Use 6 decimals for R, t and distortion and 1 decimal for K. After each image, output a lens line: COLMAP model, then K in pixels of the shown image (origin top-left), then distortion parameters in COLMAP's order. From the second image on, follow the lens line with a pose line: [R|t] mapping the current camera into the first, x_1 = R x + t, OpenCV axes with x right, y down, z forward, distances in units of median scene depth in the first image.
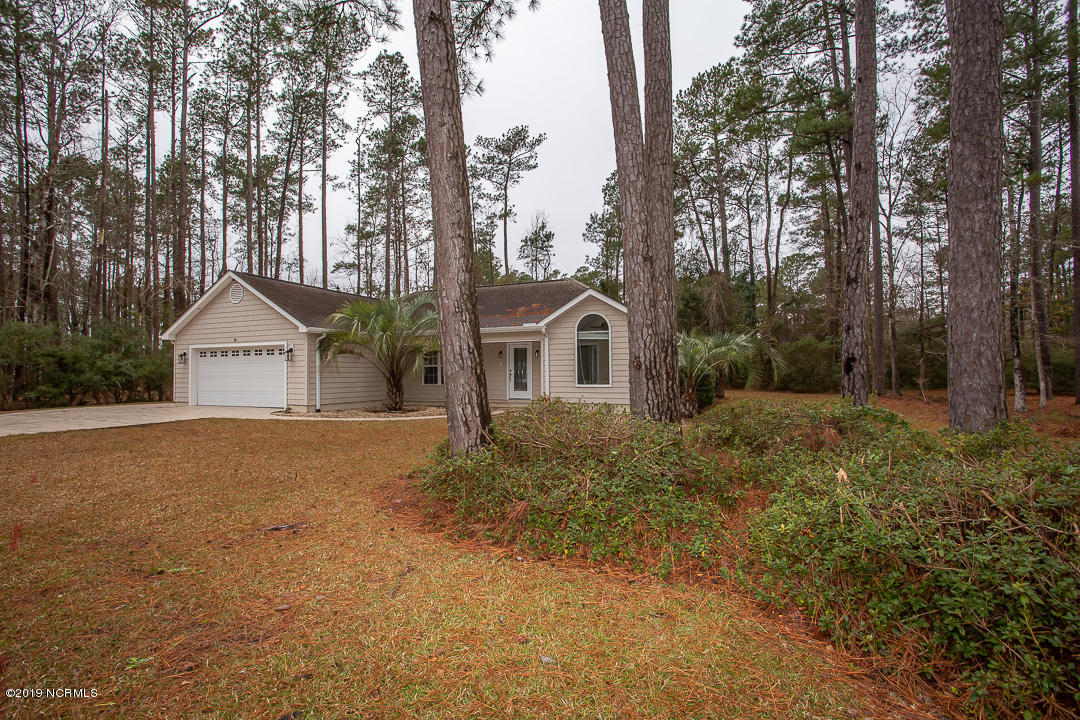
lens RADIAL K [[526.2, 0, 530.6], [0, 526.2, 359.6], [0, 0, 1]] dist [-0.040880, 0.008205]
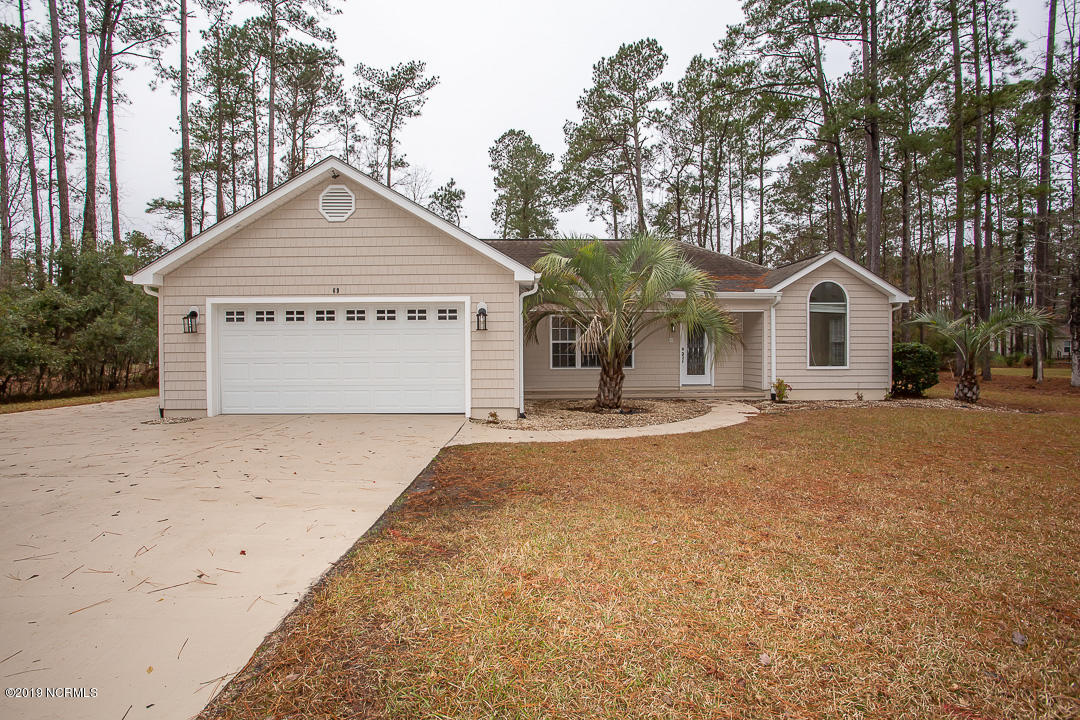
lens RADIAL K [[526.2, 0, 542.9], [0, 526.2, 360.3], [0, 0, 1]] dist [-0.040880, 0.008205]
pose [[0.911091, -0.004677, 0.412180, -0.570473], [-0.012762, 0.999136, 0.039547, 0.009983], [-0.412008, -0.041291, 0.910244, 0.397103]]
